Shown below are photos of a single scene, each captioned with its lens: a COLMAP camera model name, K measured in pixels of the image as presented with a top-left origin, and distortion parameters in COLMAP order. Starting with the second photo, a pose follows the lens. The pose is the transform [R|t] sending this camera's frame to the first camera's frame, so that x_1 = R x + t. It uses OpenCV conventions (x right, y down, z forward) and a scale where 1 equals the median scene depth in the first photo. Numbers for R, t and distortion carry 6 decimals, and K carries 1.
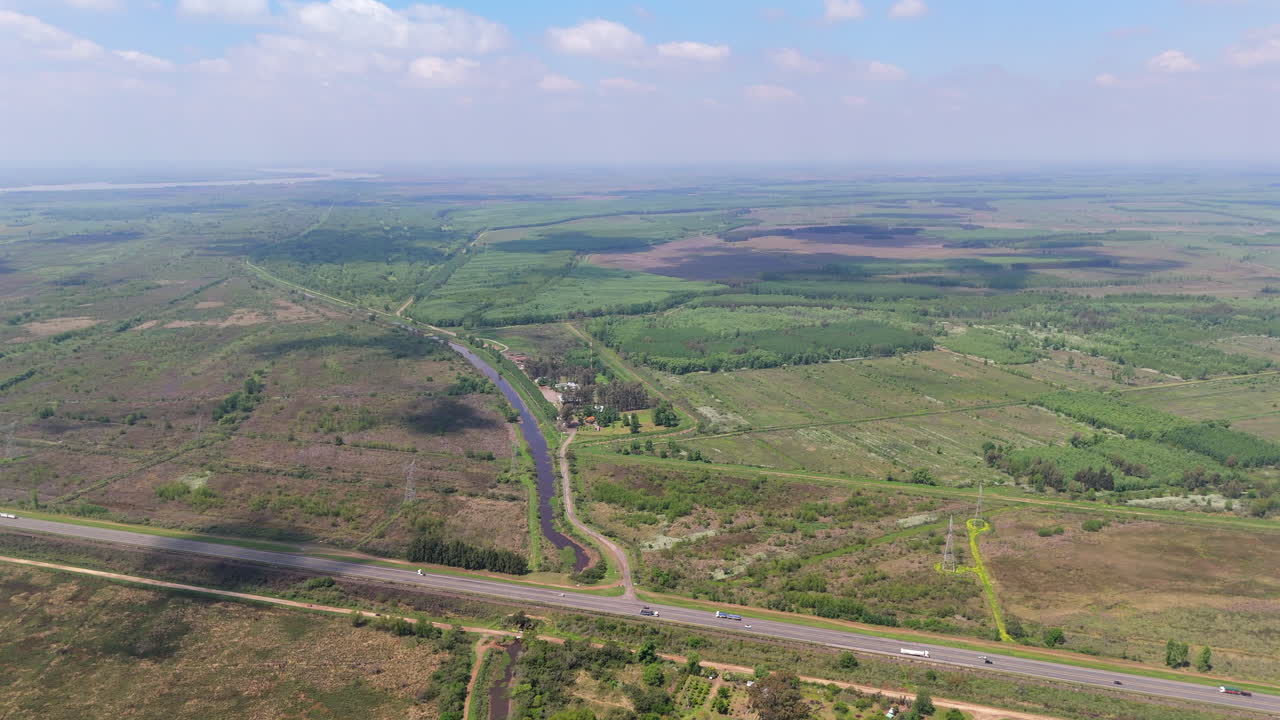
lens RADIAL K [[1090.7, 0, 640.0], [0, 1090.7, 360.0], [0, 0, 1]] dist [0.065513, -0.093900]
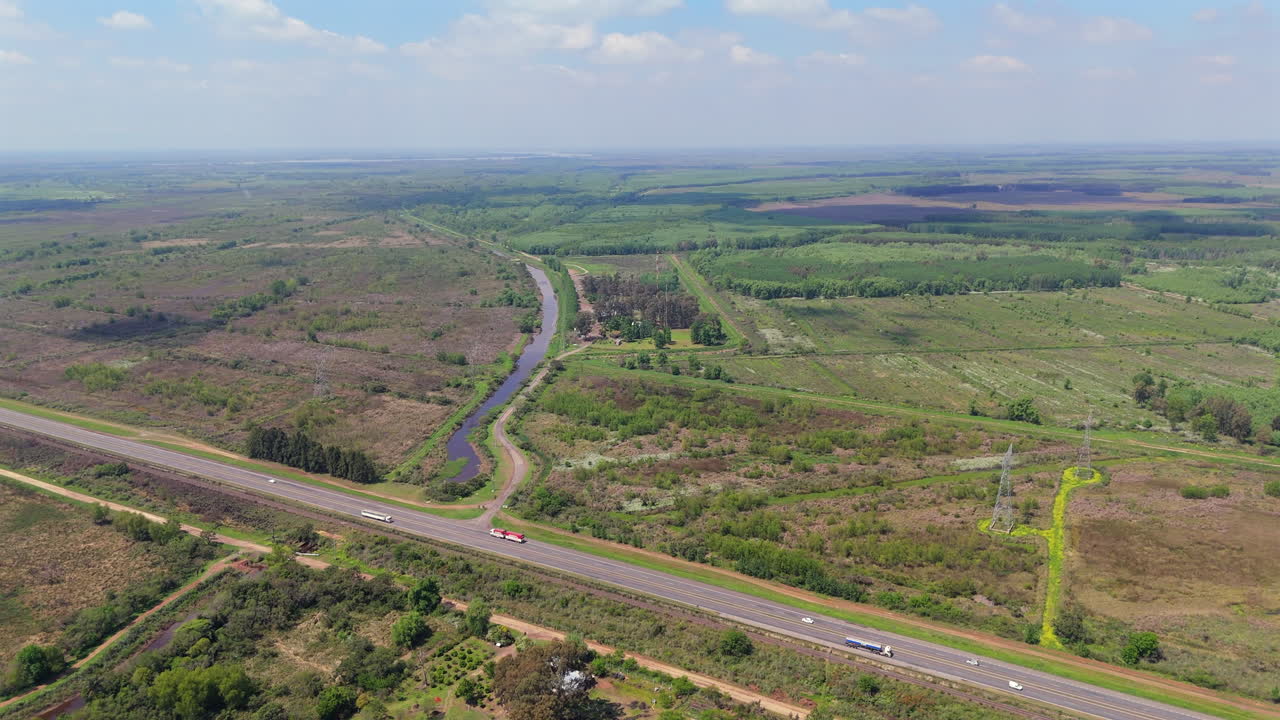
lens RADIAL K [[1090.7, 0, 640.0], [0, 1090.7, 360.0], [0, 0, 1]] dist [0.065513, -0.093900]
pose [[0.972908, 0.061031, -0.222992, 0.207657], [-0.063607, 0.997965, -0.004383, 0.108434], [0.222271, 0.018448, 0.974810, 0.352893]]
